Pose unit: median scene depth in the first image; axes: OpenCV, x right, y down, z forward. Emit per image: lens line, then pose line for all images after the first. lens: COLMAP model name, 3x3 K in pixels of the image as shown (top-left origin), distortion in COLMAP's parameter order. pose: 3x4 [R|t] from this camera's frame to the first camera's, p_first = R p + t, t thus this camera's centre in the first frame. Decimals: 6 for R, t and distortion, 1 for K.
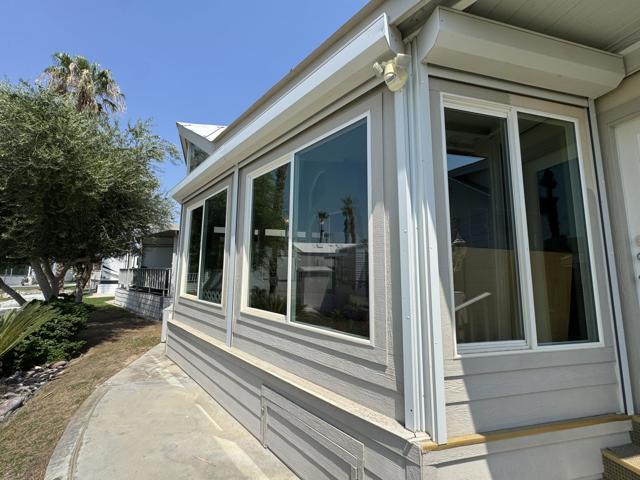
lens RADIAL K [[256.3, 0, 320.0], [0, 256.3, 240.0], [0, 0, 1]] dist [-0.001743, 0.000216]
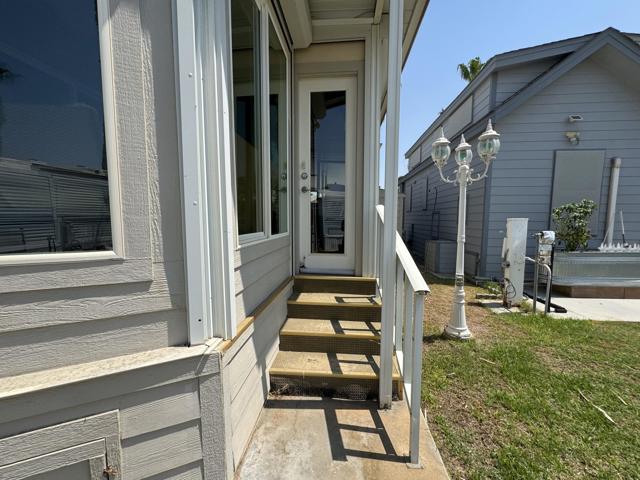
lens RADIAL K [[256.3, 0, 320.0], [0, 256.3, 240.0], [0, 0, 1]] dist [-0.001743, 0.000216]
pose [[0.331076, -0.086387, 0.939641, -0.216761], [-0.115907, 0.984536, 0.131354, 0.263146], [-0.936458, -0.152399, 0.315944, 0.420516]]
